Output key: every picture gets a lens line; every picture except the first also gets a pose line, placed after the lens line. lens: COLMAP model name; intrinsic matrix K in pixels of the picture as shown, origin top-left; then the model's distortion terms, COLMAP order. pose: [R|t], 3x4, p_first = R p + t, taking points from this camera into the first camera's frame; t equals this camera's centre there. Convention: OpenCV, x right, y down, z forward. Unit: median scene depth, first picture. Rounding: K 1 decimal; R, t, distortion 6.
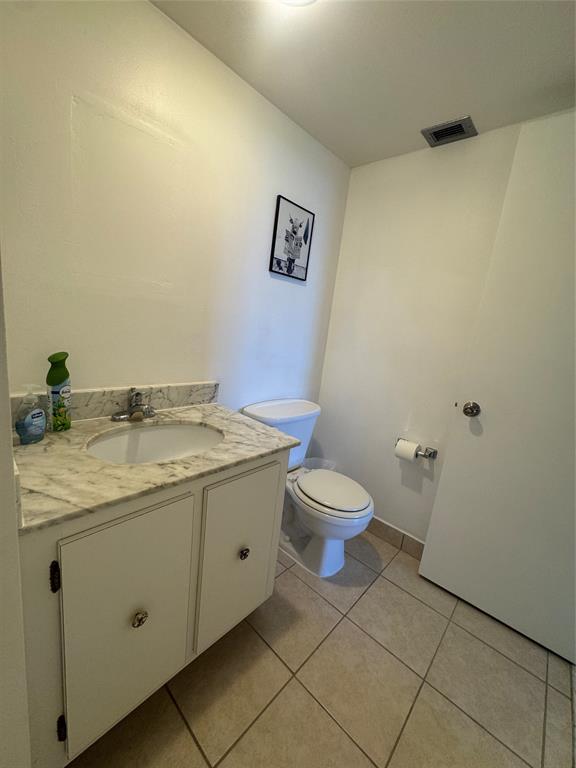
lens RADIAL K [[306.3, 0, 288.1], [0, 306.3, 382.6], [0, 0, 1]] dist [-0.003752, 0.000456]
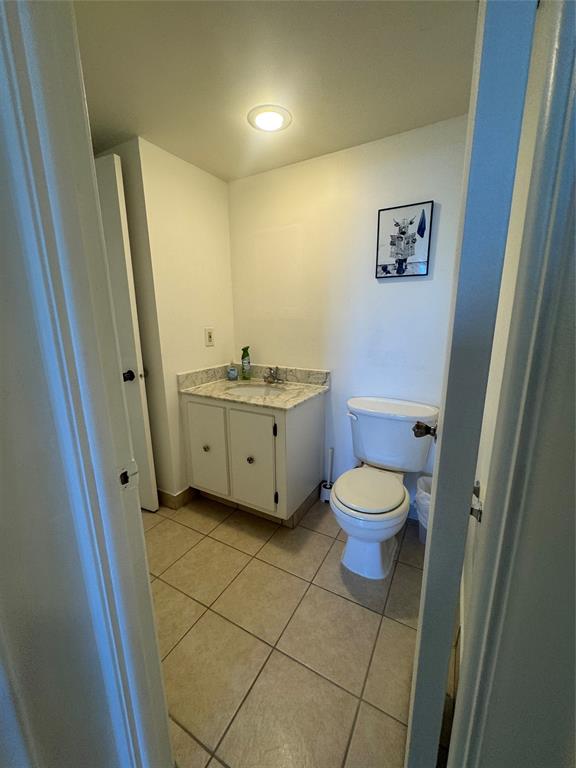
lens RADIAL K [[306.3, 0, 289.8], [0, 306.3, 384.6], [0, 0, 1]] dist [-0.003752, 0.000456]
pose [[0.229969, 0.097999, -0.968251, 1.000520], [-0.153165, 0.986163, 0.063433, -0.003527], [0.961069, 0.133715, 0.241797, 0.481332]]
